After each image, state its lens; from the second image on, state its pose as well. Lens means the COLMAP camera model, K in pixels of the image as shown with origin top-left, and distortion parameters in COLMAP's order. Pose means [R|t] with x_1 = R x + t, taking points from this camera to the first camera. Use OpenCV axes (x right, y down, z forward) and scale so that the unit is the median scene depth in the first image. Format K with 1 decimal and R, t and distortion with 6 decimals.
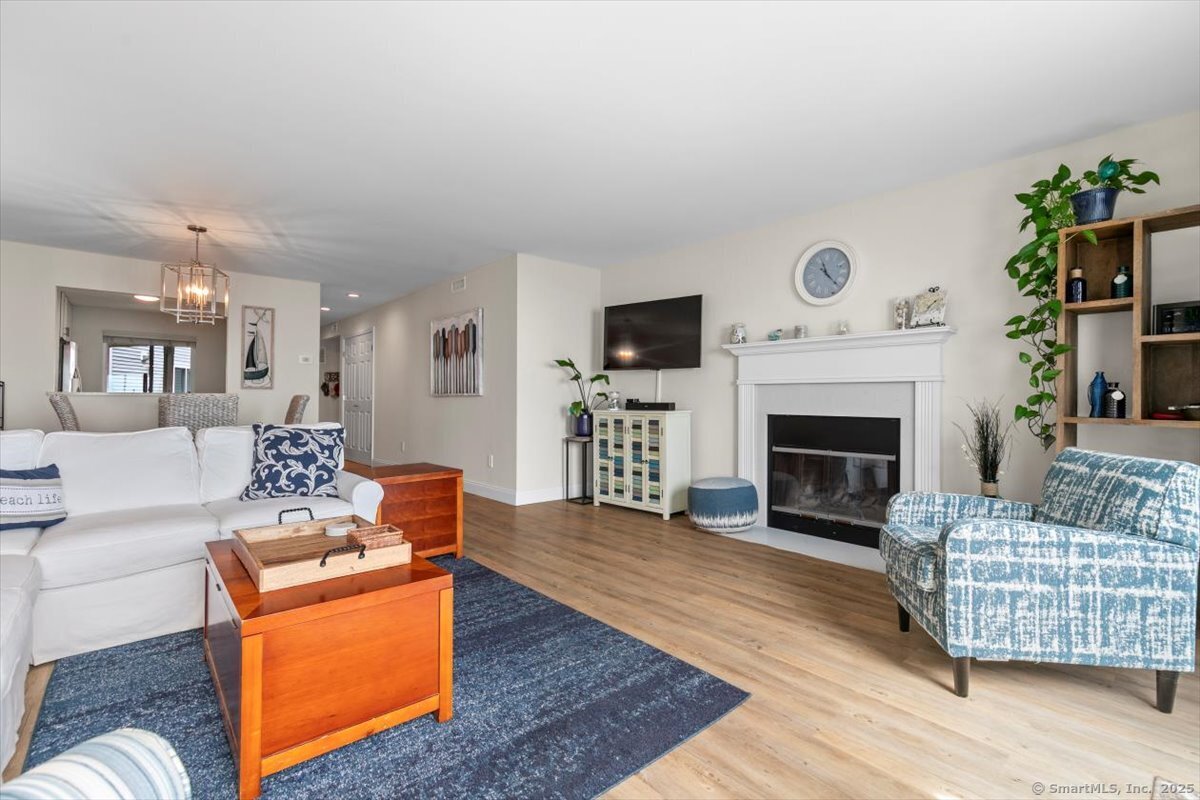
lens RADIAL K [[541.3, 0, 606.2], [0, 541.3, 394.7], [0, 0, 1]] dist [0.002597, 0.000294]
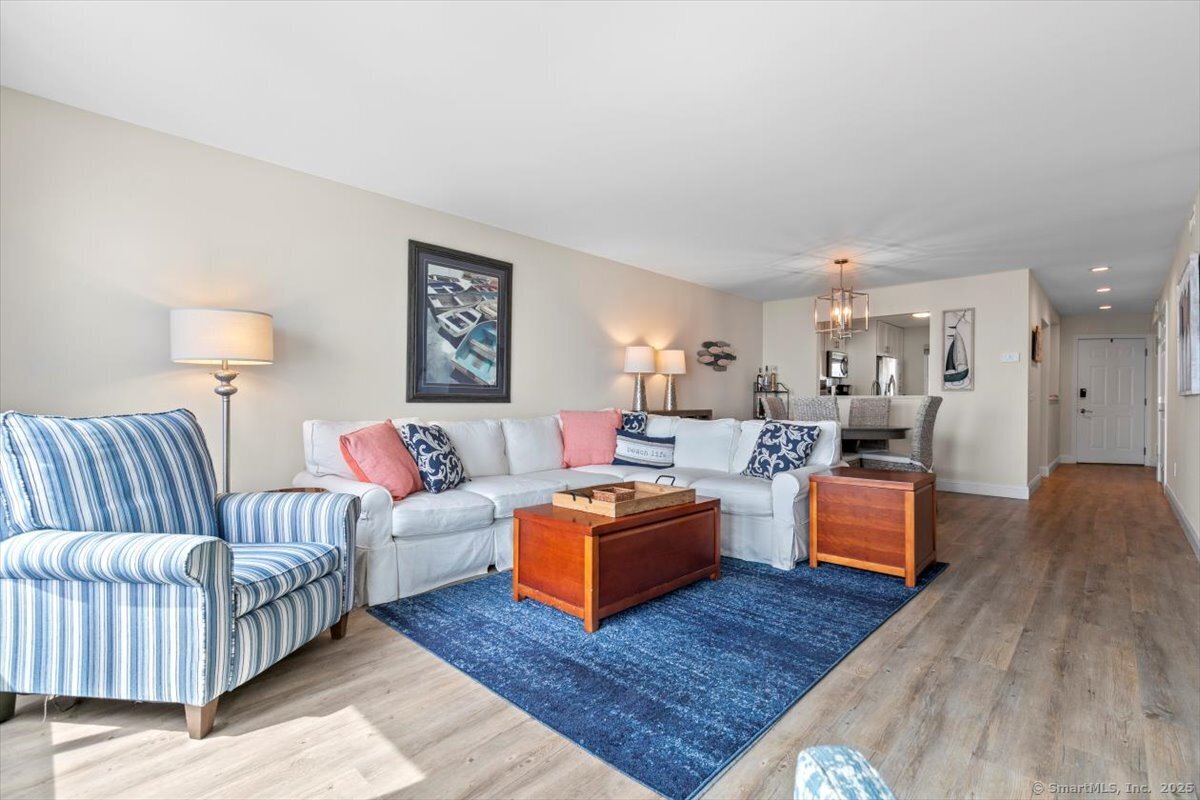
lens RADIAL K [[541.3, 0, 606.5], [0, 541.3, 400.0], [0, 0, 1]] dist [0.002597, 0.000294]
pose [[0.095886, -0.004070, -0.995384, 0.456245], [0.006088, 0.999975, -0.003503, 0.008970], [0.995374, -0.005724, 0.095908, 0.390500]]
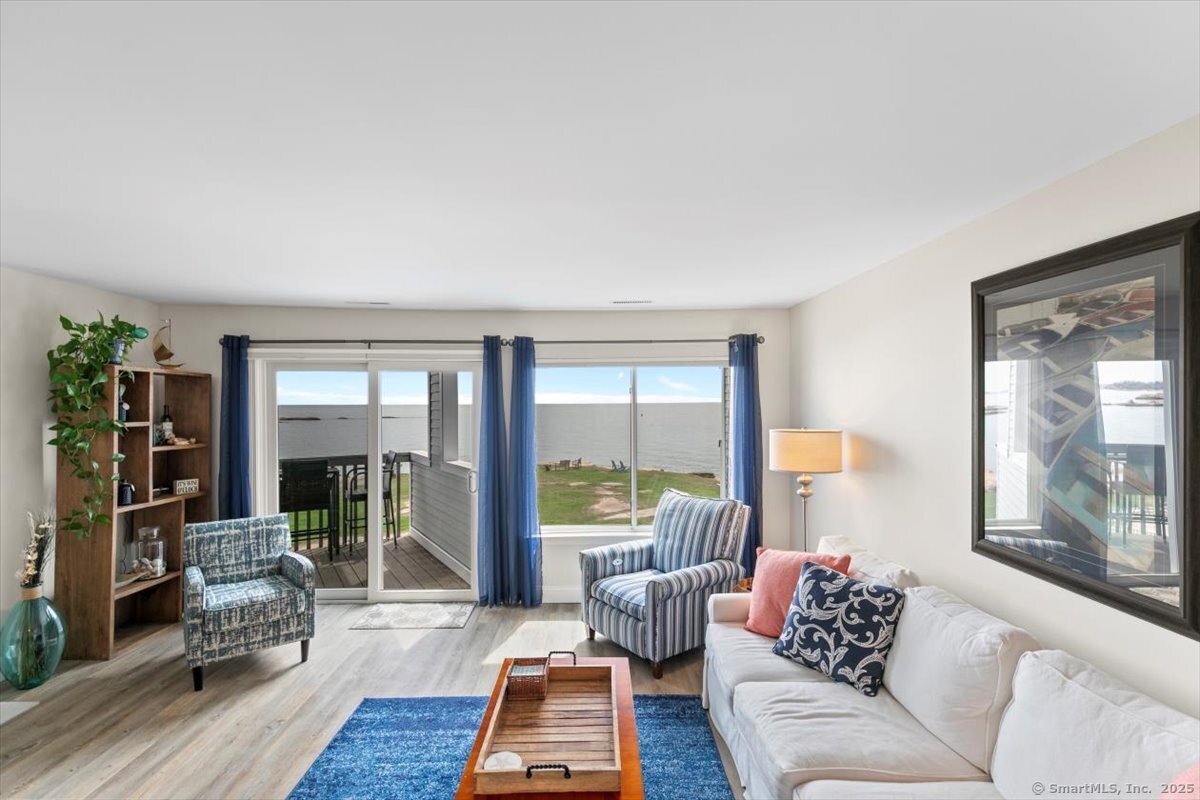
lens RADIAL K [[541.3, 0, 603.7], [0, 541.3, 406.0], [0, 0, 1]] dist [0.002597, 0.000294]
pose [[-0.768011, -0.007105, 0.640398, -0.599976], [-0.009245, 0.999957, 0.000006, -0.144873], [-0.640370, -0.005915, -0.768044, 0.831312]]
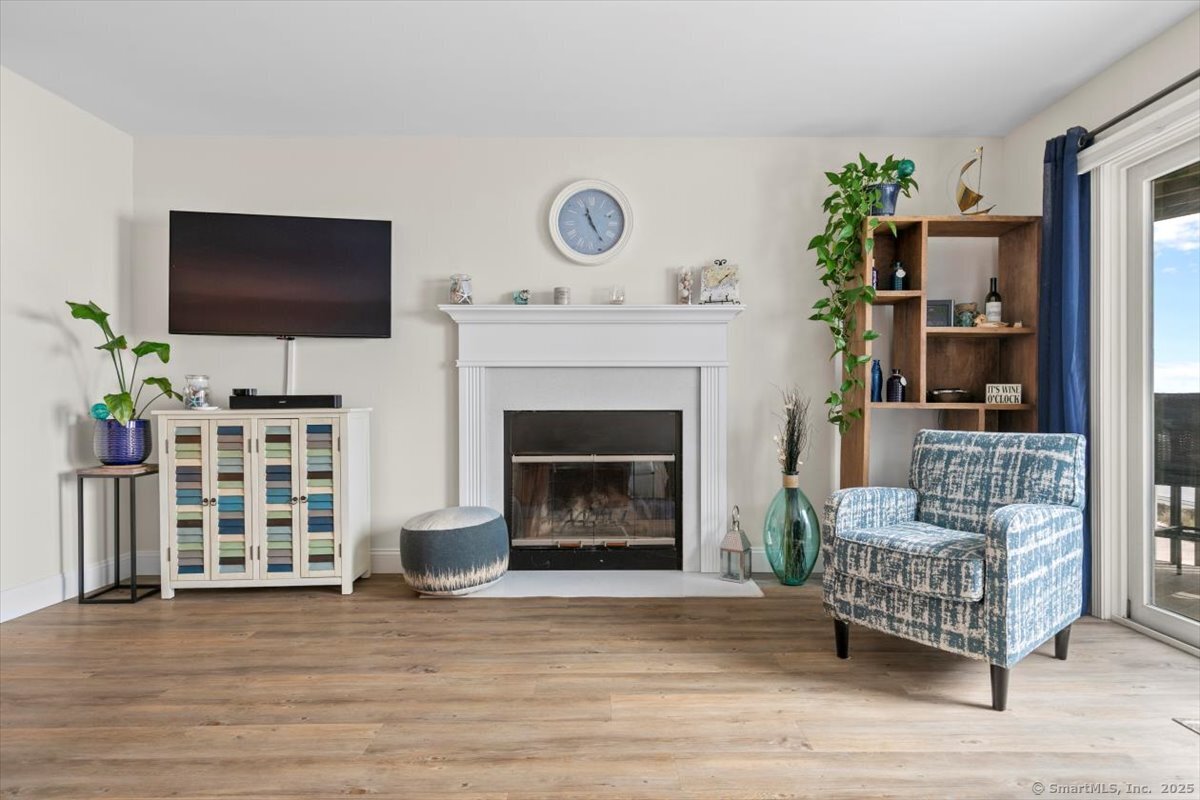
lens RADIAL K [[660.4, 0, 607.8], [0, 660.4, 406.9], [0, 0, 1]] dist [0.004955, 0.002120]
pose [[0.662748, -0.010610, 0.748767, -0.272057], [0.000117, 0.999901, 0.014066, 0.021428], [-0.748843, -0.009235, 0.662683, 0.362618]]
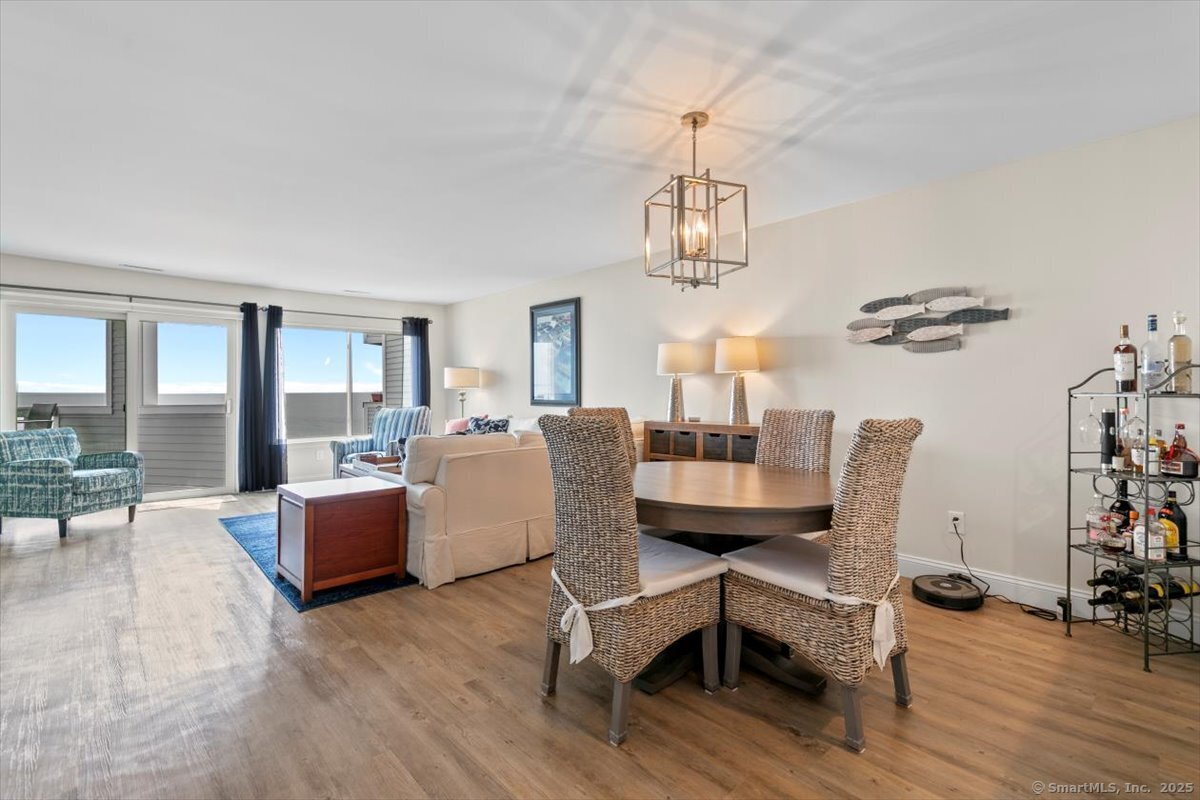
lens RADIAL K [[541.3, 0, 610.6], [0, 541.3, 387.0], [0, 0, 1]] dist [0.002597, 0.000294]
pose [[-0.999436, -0.003527, -0.033399, -0.714167], [-0.002893, 0.999815, -0.019001, -0.016183], [0.033460, -0.018894, -0.999261, 1.721480]]
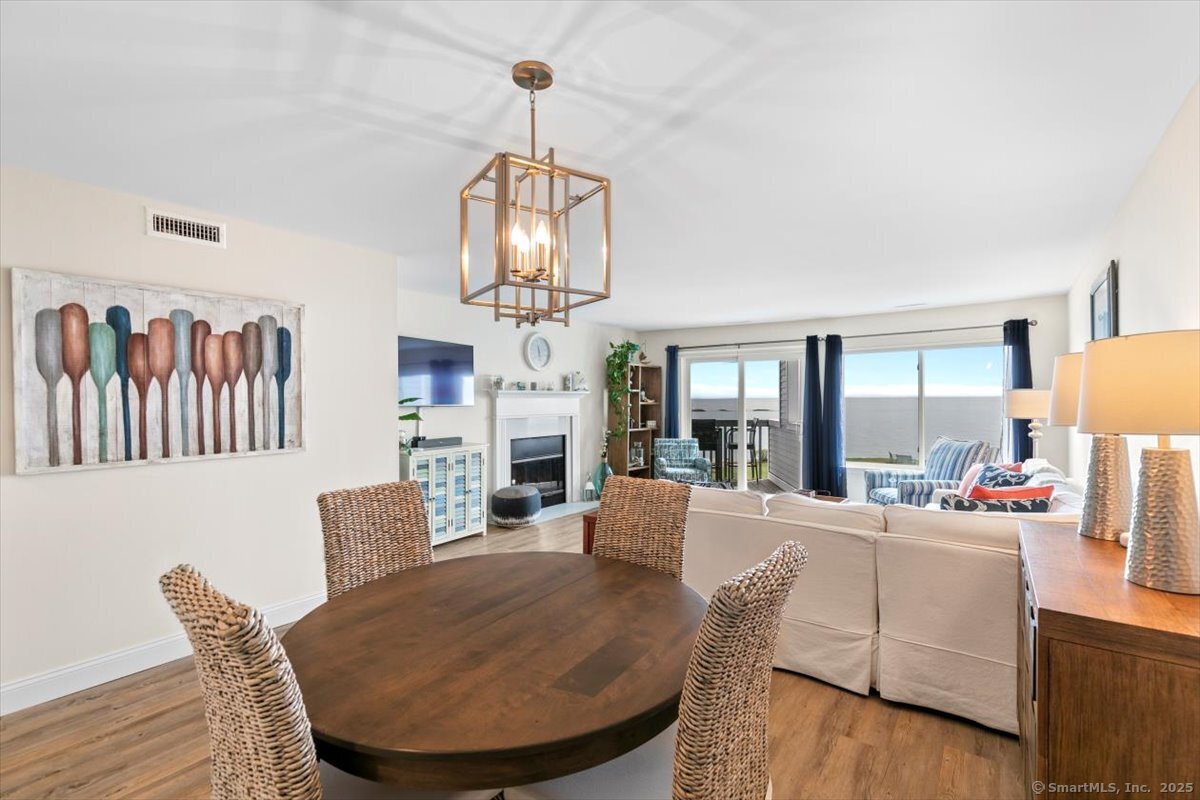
lens RADIAL K [[541.3, 0, 605.4], [0, 541.3, 405.2], [0, 0, 1]] dist [0.002597, 0.000294]
pose [[-0.213159, -0.018081, 0.976850, -1.268447], [-0.006567, 0.999833, 0.017073, -0.088467], [-0.976995, -0.002776, -0.213242, 1.144733]]
